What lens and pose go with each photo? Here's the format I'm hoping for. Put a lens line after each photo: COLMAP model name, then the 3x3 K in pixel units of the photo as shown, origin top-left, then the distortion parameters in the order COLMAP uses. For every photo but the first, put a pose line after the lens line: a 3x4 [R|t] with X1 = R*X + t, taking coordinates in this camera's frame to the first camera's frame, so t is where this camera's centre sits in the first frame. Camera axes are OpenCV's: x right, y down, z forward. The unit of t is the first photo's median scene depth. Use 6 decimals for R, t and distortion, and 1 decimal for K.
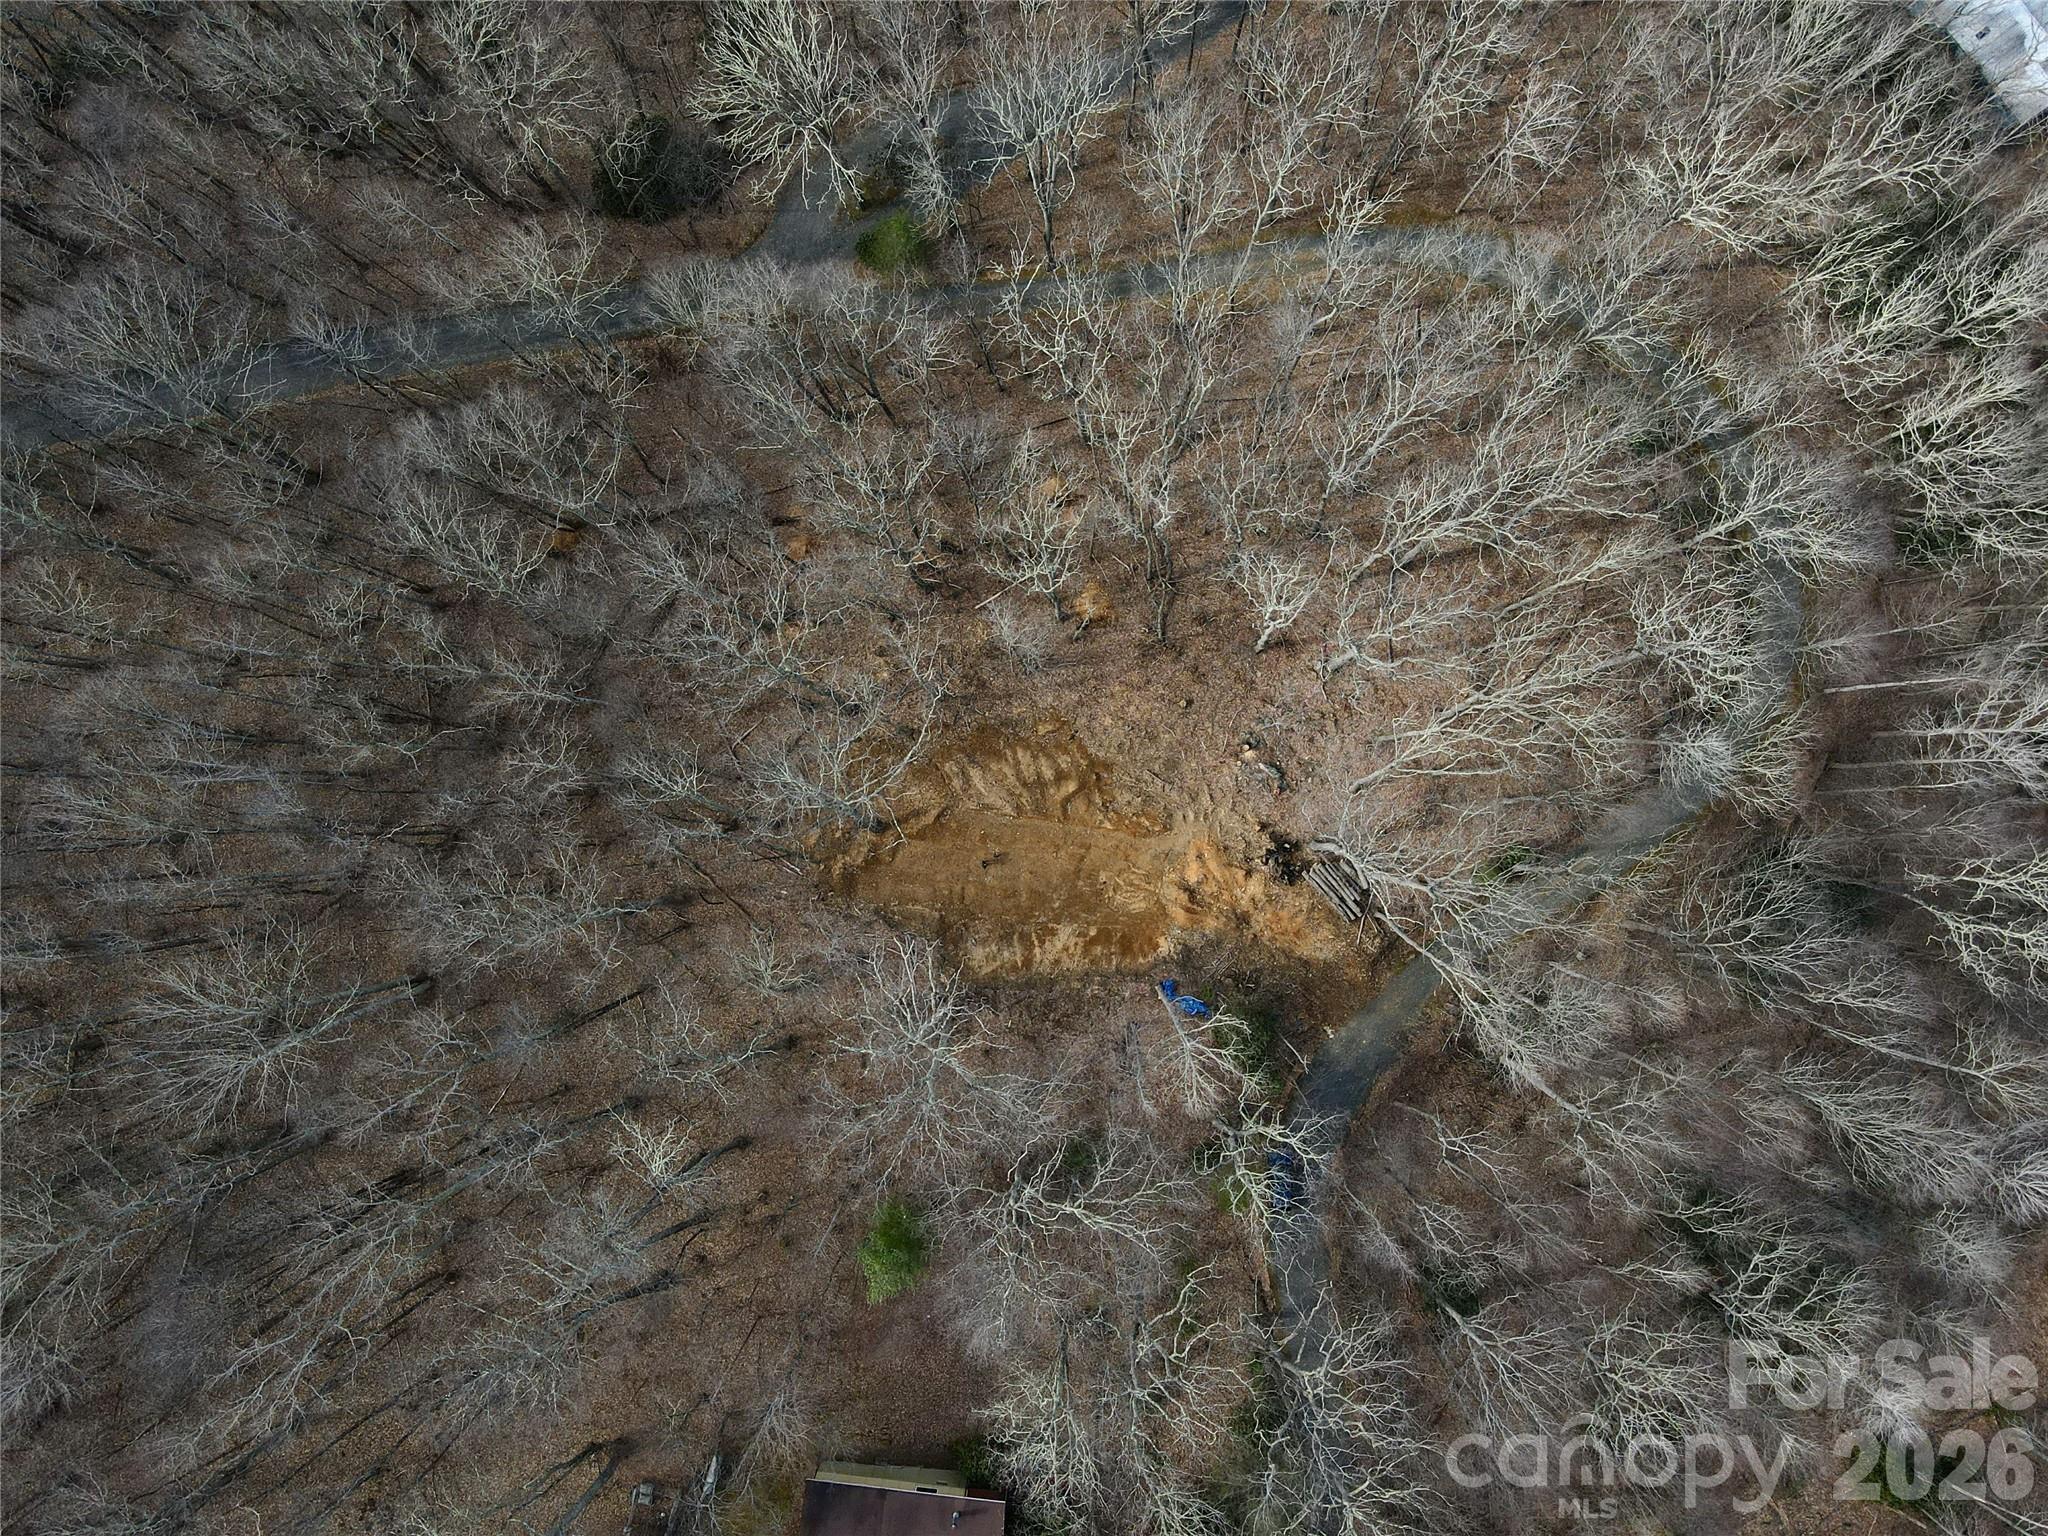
lens RADIAL K [[1458.7, 0, 1009.1], [0, 1458.7, 778.7], [0, 0, 1]] dist [0.010196, -0.008281]
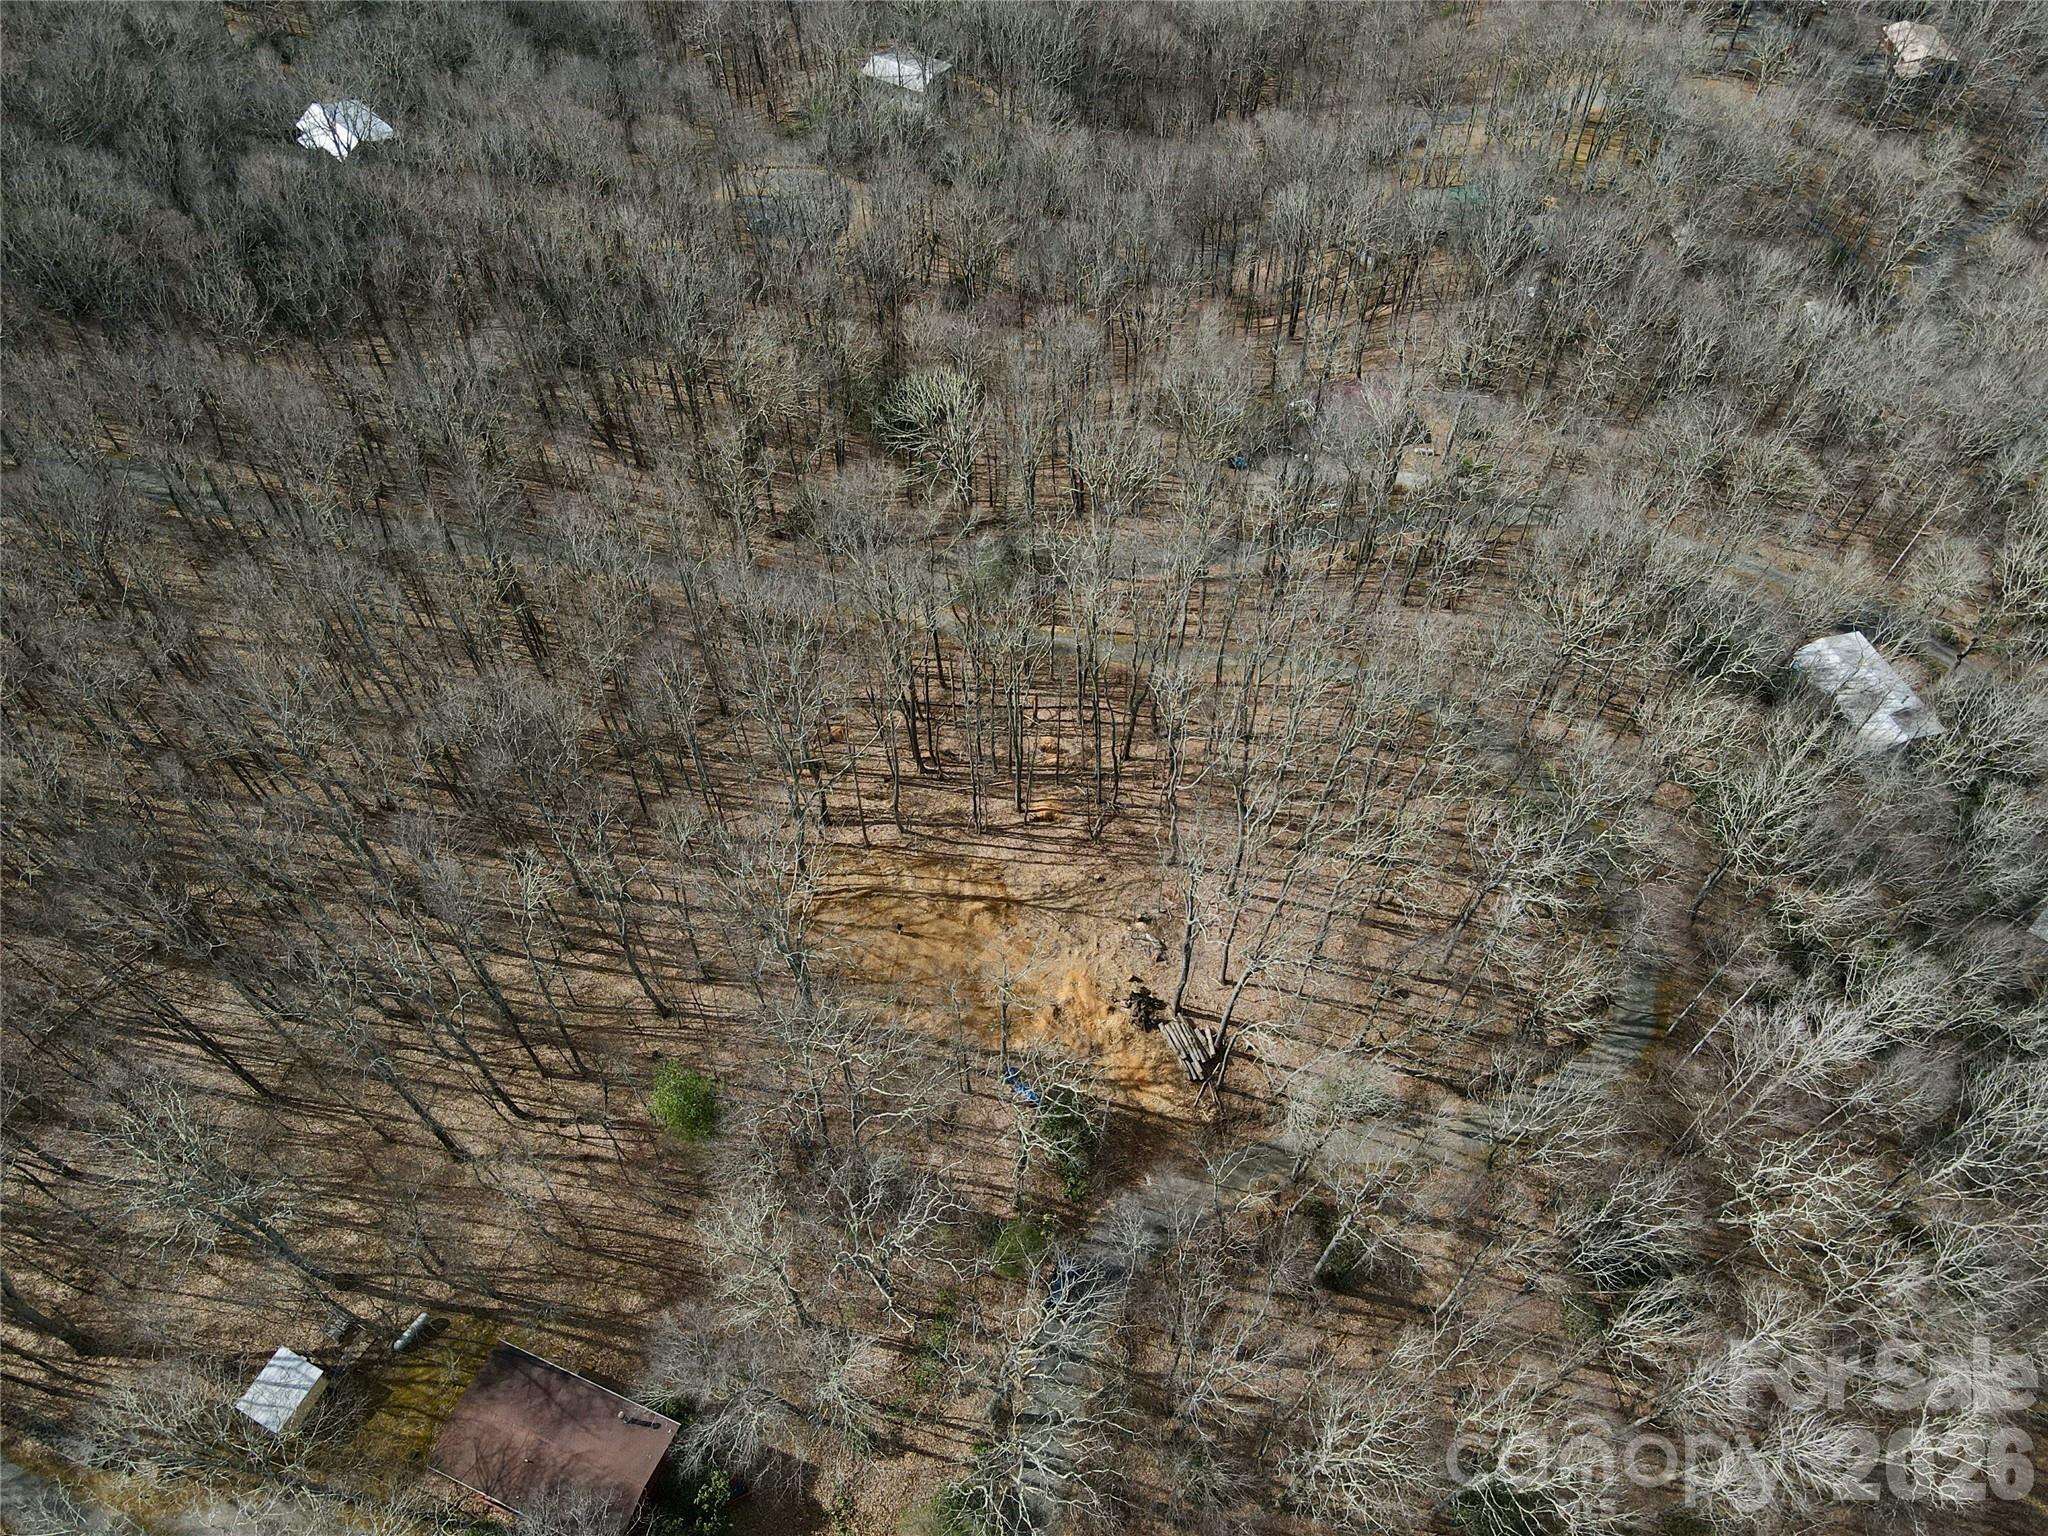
lens RADIAL K [[1458.7, 0, 1019.1], [0, 1458.7, 771.8], [0, 0, 1]] dist [0.010196, -0.008281]
pose [[0.953899, 0.268532, -0.134043, 0.215291], [-0.296008, 0.768004, -0.567934, 0.627002], [-0.049563, 0.581429, 0.812086, 0.003556]]
